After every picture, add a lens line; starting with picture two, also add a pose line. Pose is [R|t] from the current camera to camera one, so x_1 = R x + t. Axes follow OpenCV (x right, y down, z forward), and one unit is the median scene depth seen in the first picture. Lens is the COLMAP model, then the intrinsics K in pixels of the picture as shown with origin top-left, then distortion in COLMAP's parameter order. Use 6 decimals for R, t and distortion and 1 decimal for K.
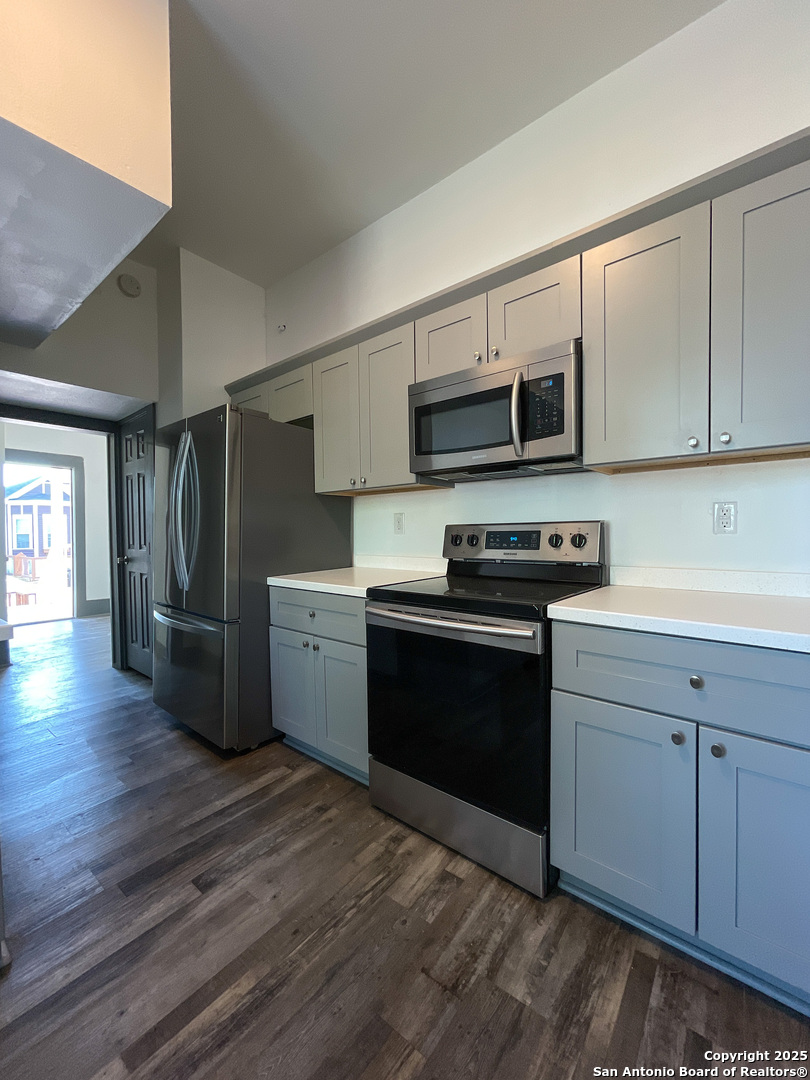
lens RADIAL K [[436.9, 0, 409.6], [0, 436.9, 541.3], [0, 0, 1]] dist [-0.004636, 0.001262]
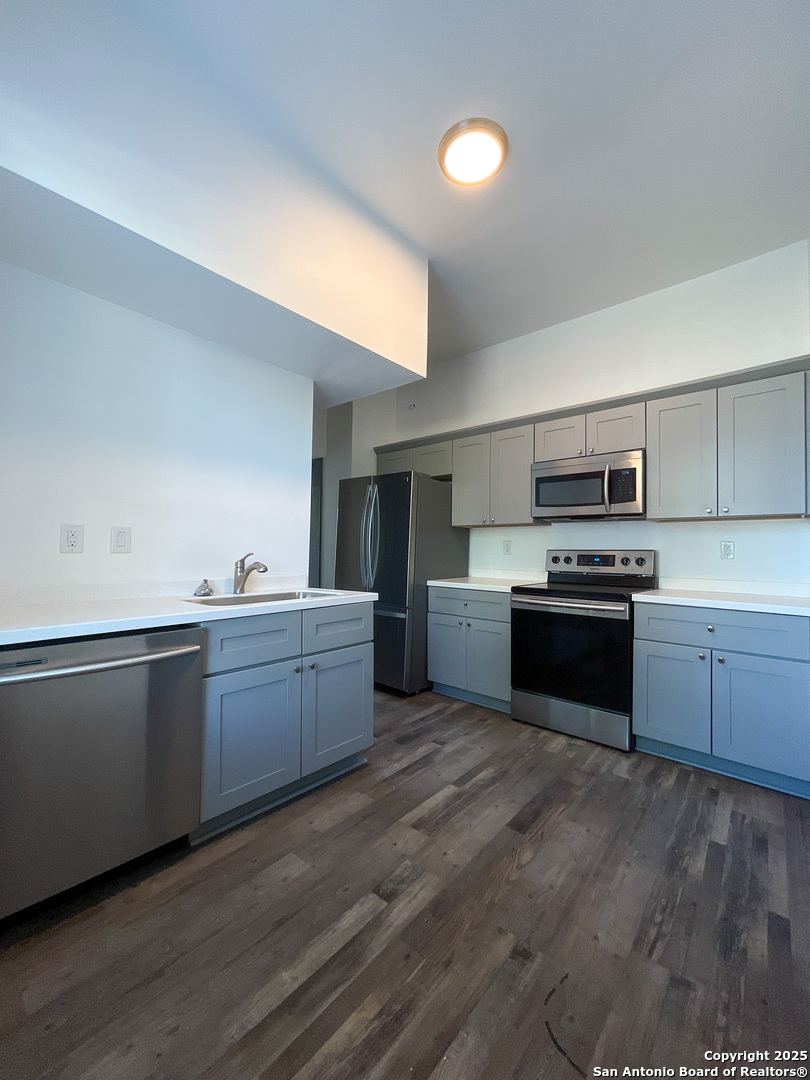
lens RADIAL K [[436.9, 0, 410.0], [0, 436.9, 542.6], [0, 0, 1]] dist [-0.004636, 0.001262]
pose [[0.999264, 0.023614, -0.030227, -0.507160], [-0.024932, 0.998721, -0.043976, 0.024839], [0.029150, 0.044697, 0.998575, -0.797332]]
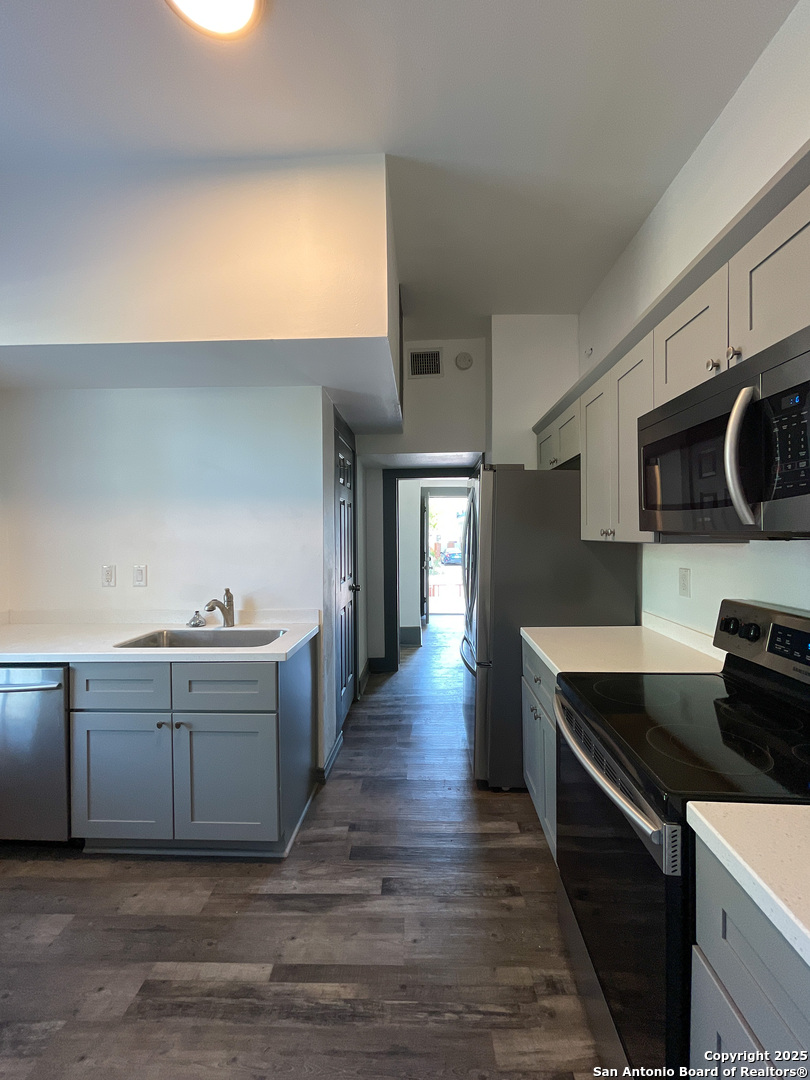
lens RADIAL K [[436.9, 0, 408.3], [0, 436.9, 539.6], [0, 0, 1]] dist [-0.004636, 0.001262]
pose [[0.595303, 0.017510, -0.803311, 0.478284], [-0.016623, 0.999817, 0.009475, -0.183529], [0.803330, 0.007713, 0.595485, 0.281676]]
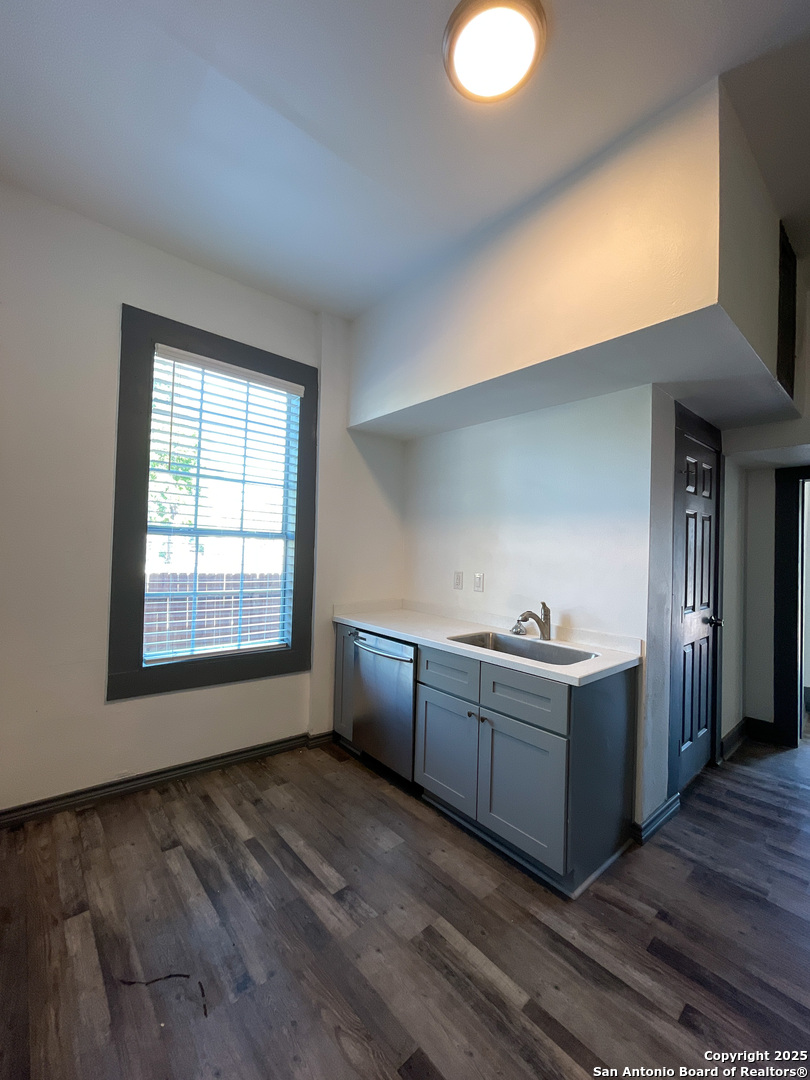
lens RADIAL K [[436.9, 0, 407.3], [0, 436.9, 538.7], [0, 0, 1]] dist [-0.004636, 0.001262]
pose [[-0.186025, -0.007739, -0.982515, 0.508037], [-0.044109, 0.999027, 0.000483, -0.193903], [0.981554, 0.043428, -0.186185, 0.484726]]
